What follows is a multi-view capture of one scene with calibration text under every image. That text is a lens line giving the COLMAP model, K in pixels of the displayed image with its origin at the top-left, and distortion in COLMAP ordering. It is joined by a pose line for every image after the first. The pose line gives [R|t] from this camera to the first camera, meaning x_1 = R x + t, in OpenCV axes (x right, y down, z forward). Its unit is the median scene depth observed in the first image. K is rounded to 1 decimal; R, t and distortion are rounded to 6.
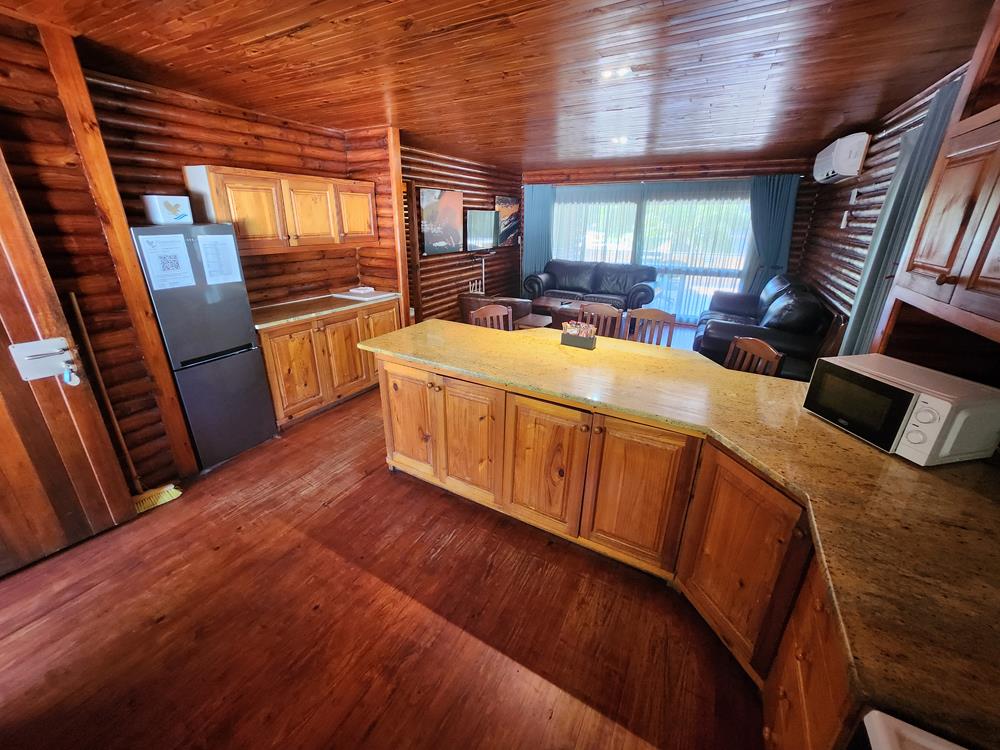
lens RADIAL K [[393.5, 0, 494.6], [0, 393.5, 362.9], [0, 0, 1]] dist [-0.002463, 0.000520]
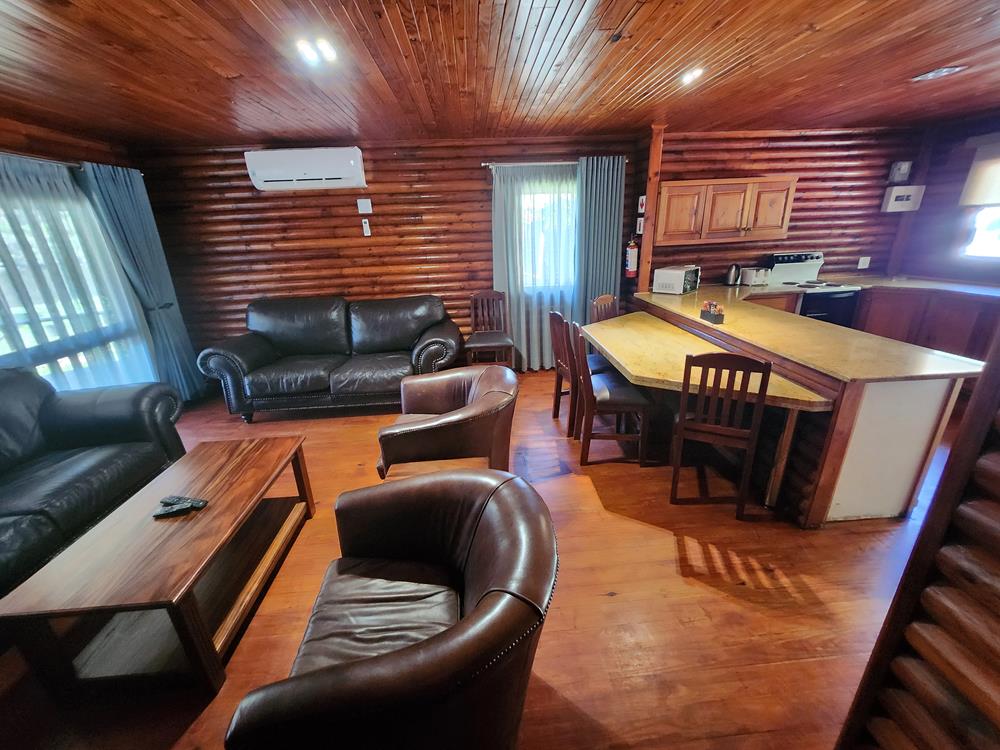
lens RADIAL K [[393.5, 0, 494.6], [0, 393.5, 362.9], [0, 0, 1]] dist [-0.002463, 0.000520]
pose [[-0.548382, -0.262300, 0.794025, -0.383651], [0.321092, 0.810695, 0.489564, -0.700756], [-0.772125, 0.523423, -0.360348, 1.919364]]
